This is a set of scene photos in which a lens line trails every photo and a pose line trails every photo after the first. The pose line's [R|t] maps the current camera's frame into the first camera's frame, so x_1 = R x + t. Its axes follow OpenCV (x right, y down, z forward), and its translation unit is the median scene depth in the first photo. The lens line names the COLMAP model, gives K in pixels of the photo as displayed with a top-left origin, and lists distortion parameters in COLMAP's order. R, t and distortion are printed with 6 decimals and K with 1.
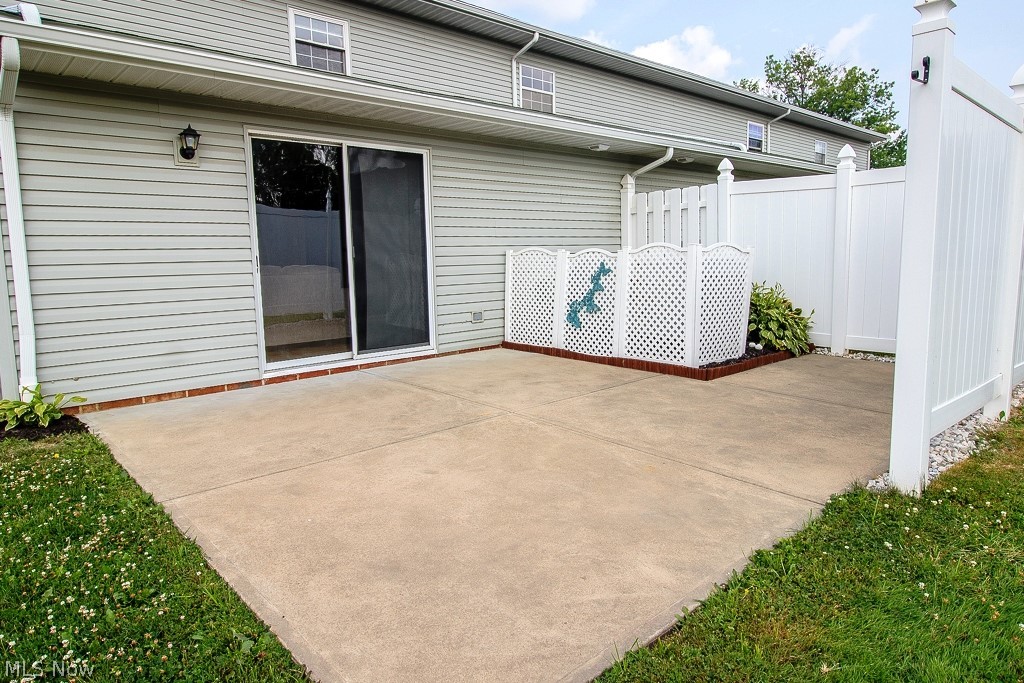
lens RADIAL K [[643.7, 0, 513.6], [0, 643.7, 338.7], [0, 0, 1]] dist [0.002245, -0.001418]
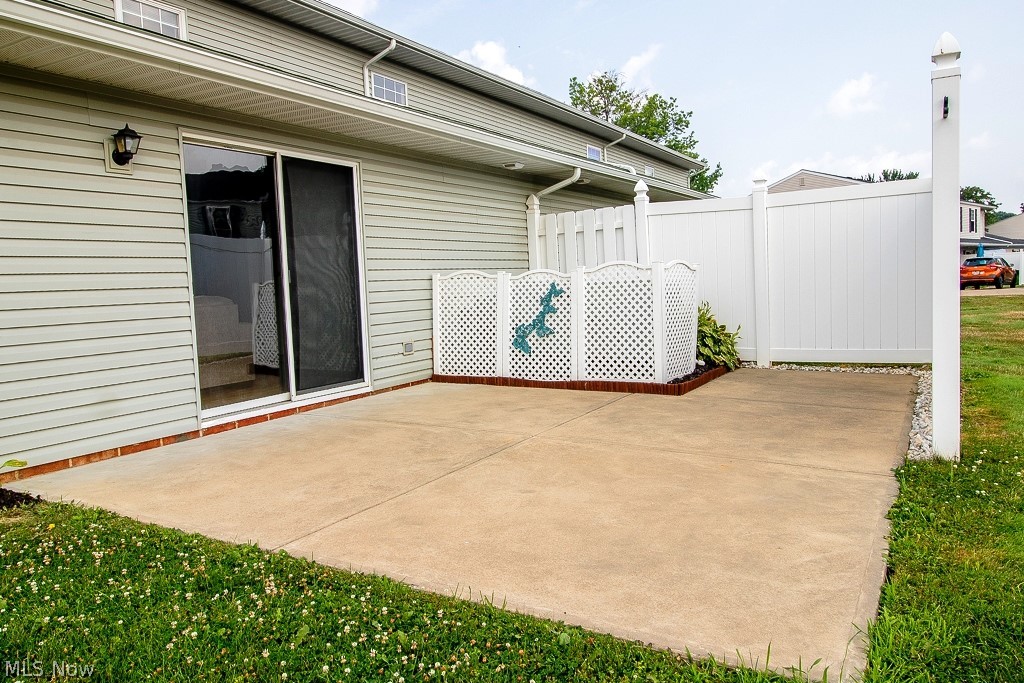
lens RADIAL K [[746.8, 0, 512.0], [0, 746.8, 341.5], [0, 0, 1]] dist [0.005533, -0.001137]
pose [[0.953701, -0.043576, 0.297583, -0.257153], [0.061786, 0.996731, -0.052061, 0.022321], [-0.294342, 0.068037, 0.953275, -0.037912]]
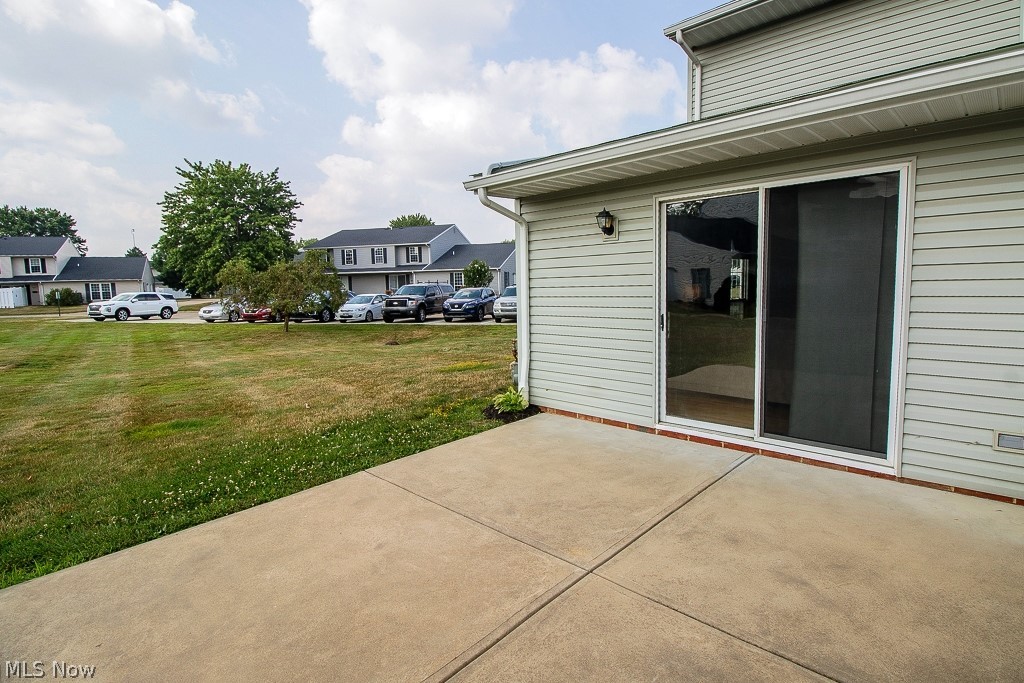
lens RADIAL K [[513.3, 0, 514.0], [0, 513.3, 337.0], [0, 0, 1]] dist [-0.011246, -0.000513]
pose [[0.058877, 0.120757, -0.990935, 0.377791], [-0.108001, 0.987601, 0.113933, -0.142408], [0.992406, 0.100314, 0.071189, 0.613205]]
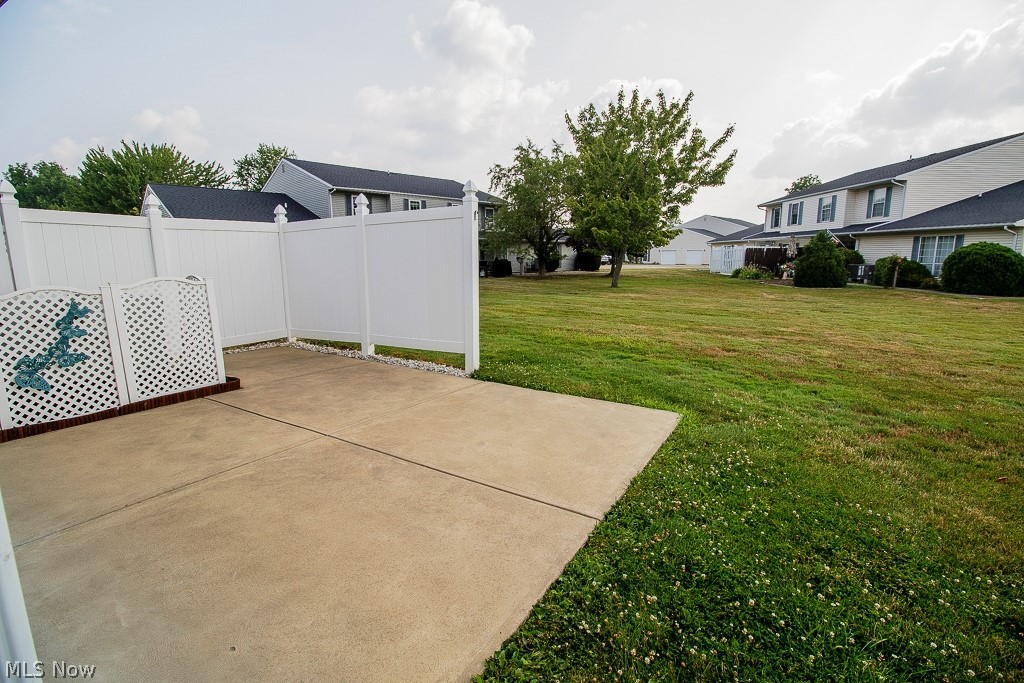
lens RADIAL K [[473.1, 0, 515.4], [0, 473.1, 338.3], [0, 0, 1]] dist [0.009326, -0.016453]
pose [[-0.289135, -0.143884, 0.946413, -0.606532], [0.131169, 0.973360, 0.188054, -0.113511], [-0.948259, 0.178513, -0.262559, 0.632979]]
